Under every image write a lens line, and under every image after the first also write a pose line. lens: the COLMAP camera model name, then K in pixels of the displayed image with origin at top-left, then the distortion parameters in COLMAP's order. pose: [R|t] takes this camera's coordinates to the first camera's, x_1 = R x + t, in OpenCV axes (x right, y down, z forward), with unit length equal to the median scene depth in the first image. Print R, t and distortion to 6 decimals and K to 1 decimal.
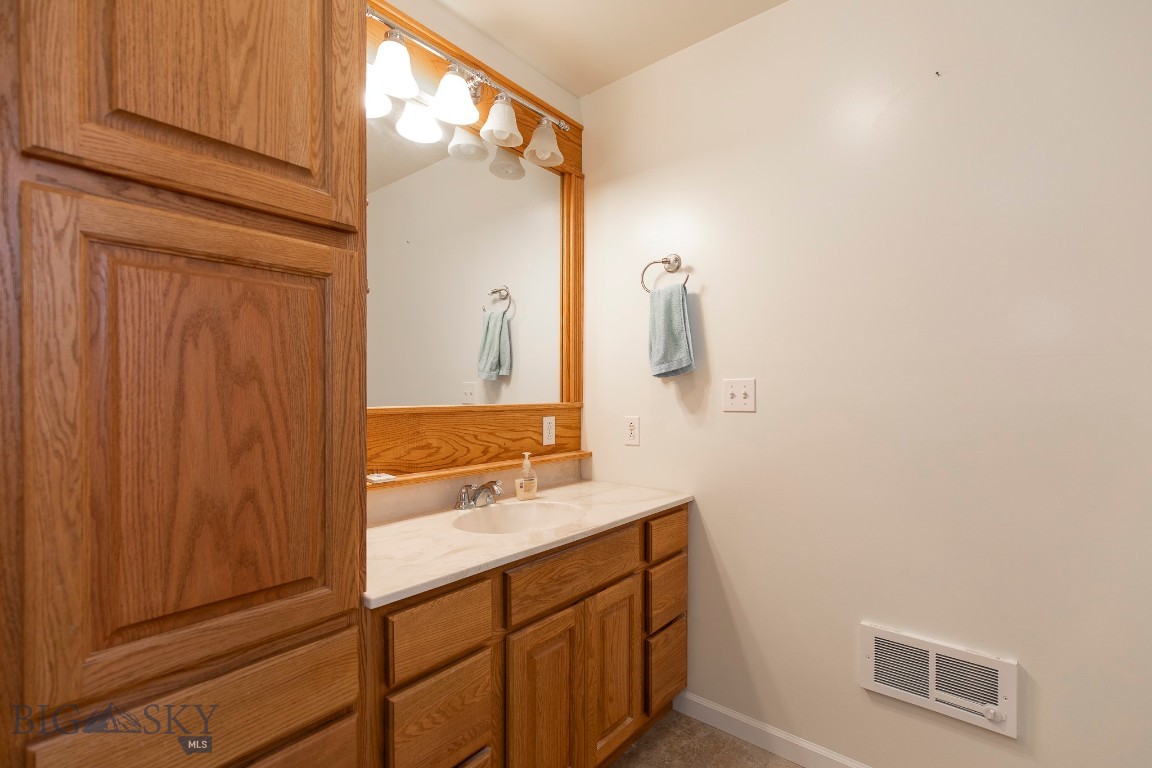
lens RADIAL K [[519.6, 0, 578.4], [0, 519.6, 387.6], [0, 0, 1]] dist [0.008313, -0.001548]
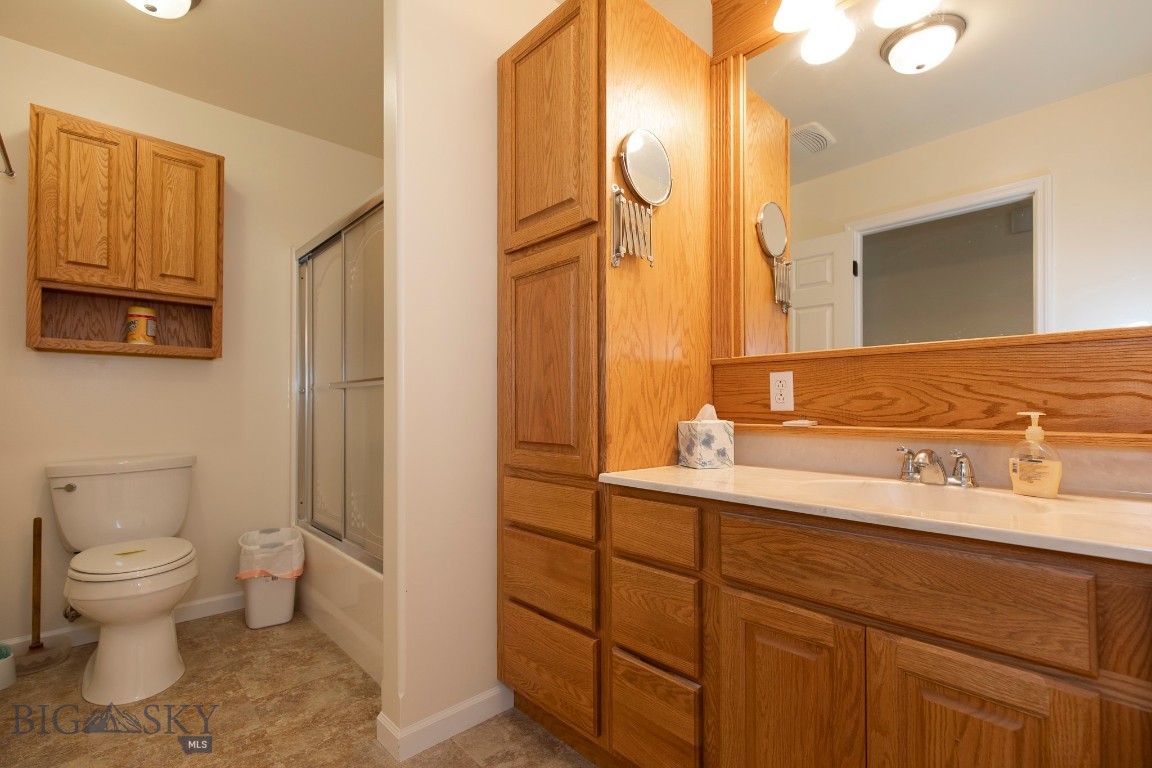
lens RADIAL K [[519.6, 0, 578.4], [0, 519.6, 387.6], [0, 0, 1]] dist [0.008313, -0.001548]
pose [[-0.114559, -0.035988, -0.992764, 0.622907], [0.006103, 0.999299, -0.036929, 0.137766], [0.993398, -0.010289, -0.114259, 0.685186]]
